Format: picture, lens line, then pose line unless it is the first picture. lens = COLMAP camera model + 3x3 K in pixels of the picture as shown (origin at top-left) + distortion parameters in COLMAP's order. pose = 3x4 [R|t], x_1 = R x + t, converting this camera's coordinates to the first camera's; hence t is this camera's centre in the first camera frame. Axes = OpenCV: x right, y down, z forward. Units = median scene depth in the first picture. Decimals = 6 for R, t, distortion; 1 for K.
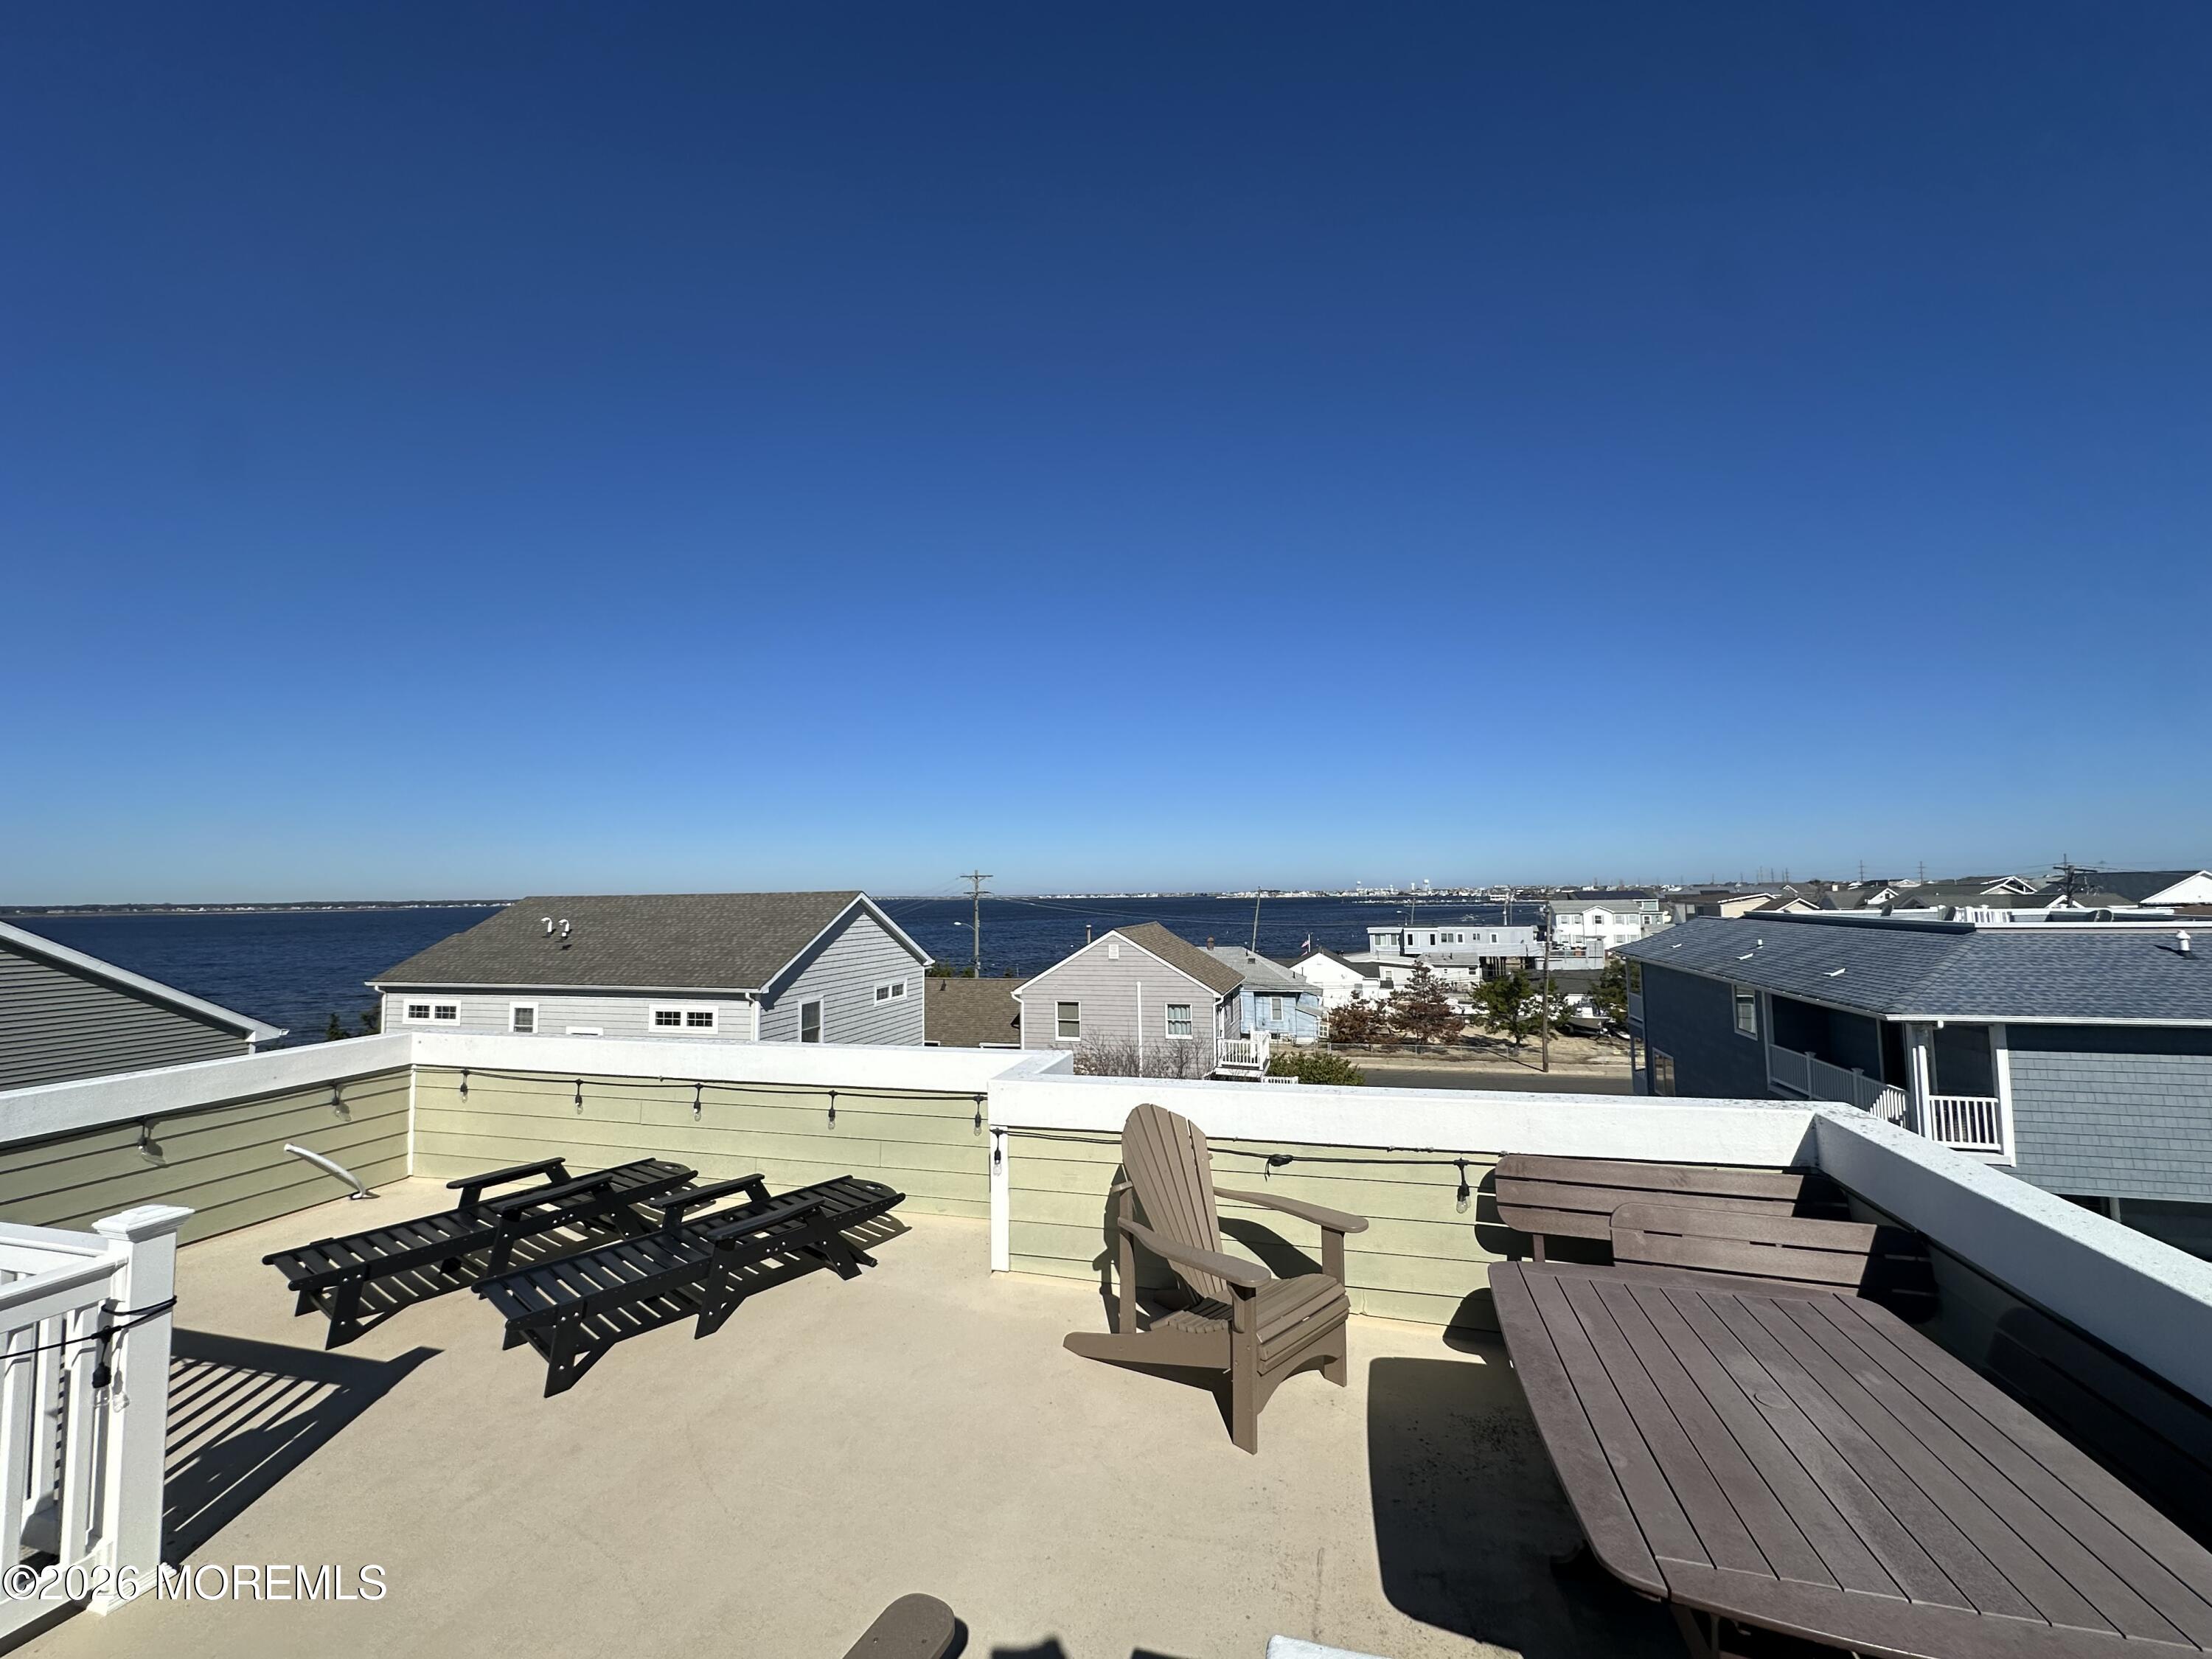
lens RADIAL K [[886.7, 0, 1114.6], [0, 886.7, 832.1], [0, 0, 1]] dist [-0.008559, -0.000285]
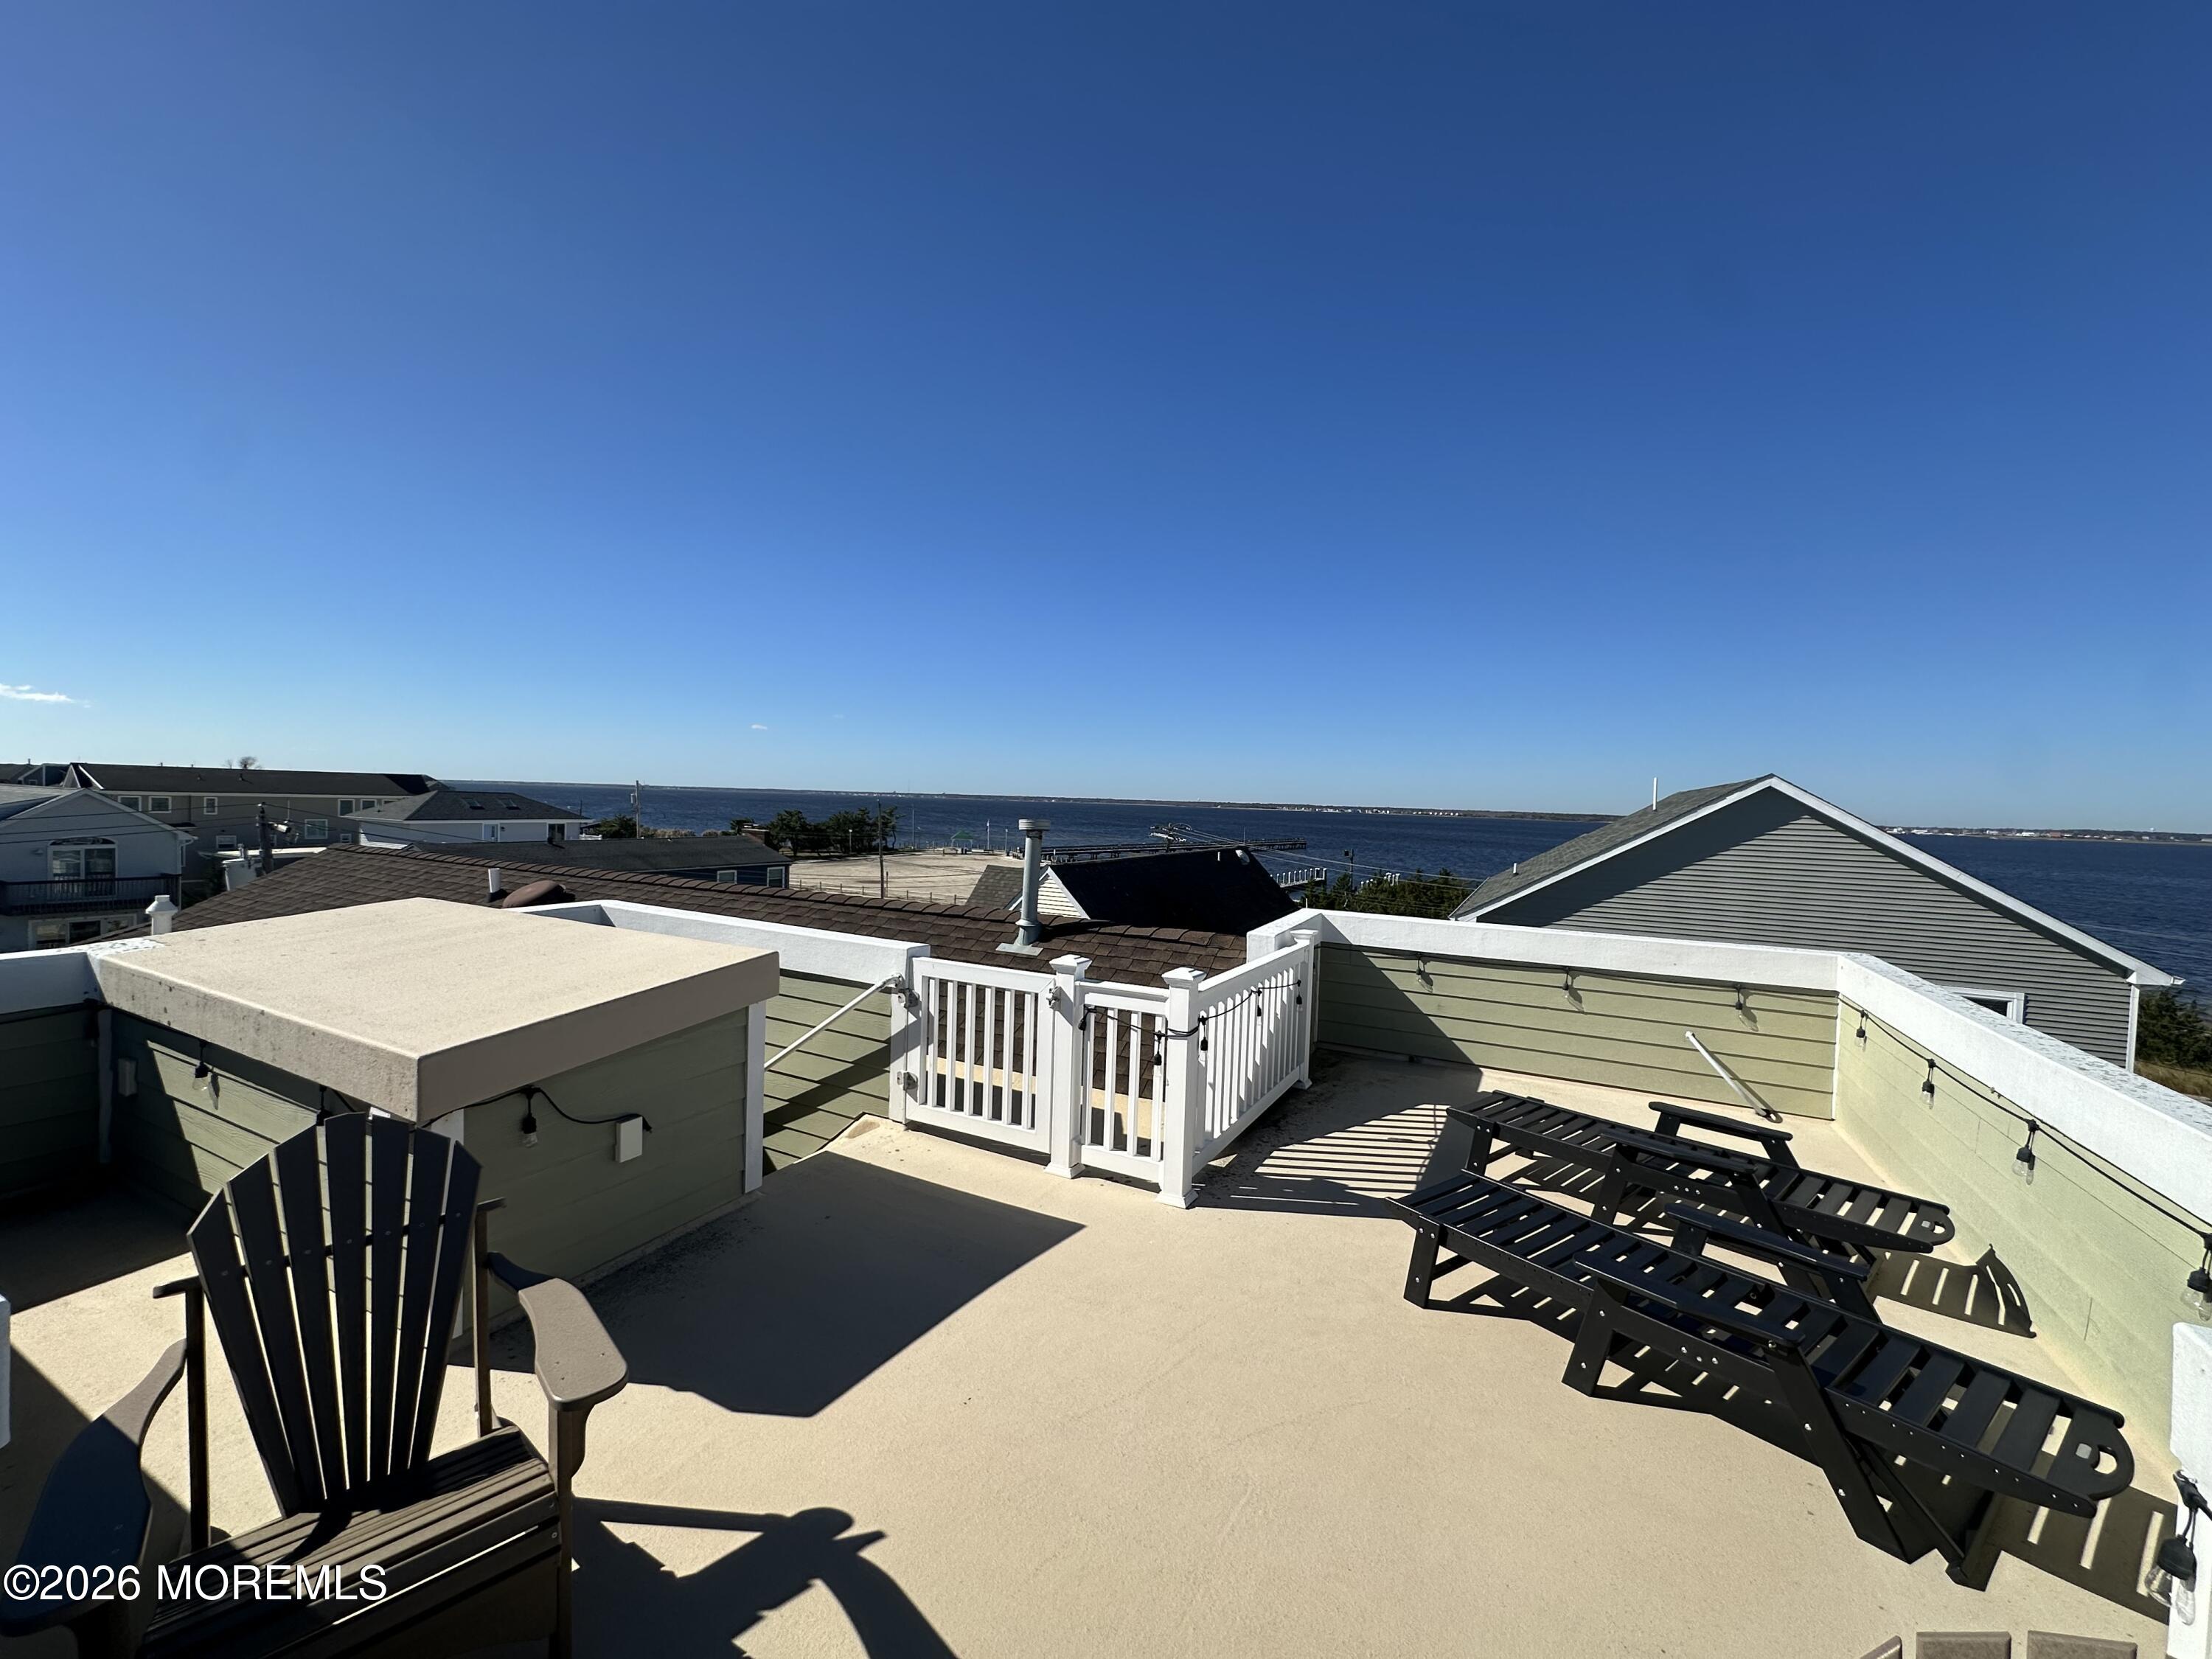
lens RADIAL K [[886.7, 0, 1116.3], [0, 886.7, 822.0], [0, 0, 1]] dist [-0.008559, -0.000285]
pose [[-0.187411, 0.037249, -0.981575, 0.221846], [0.032646, 0.998965, 0.031676, 0.057162], [0.981739, -0.026108, -0.188434, 0.590299]]
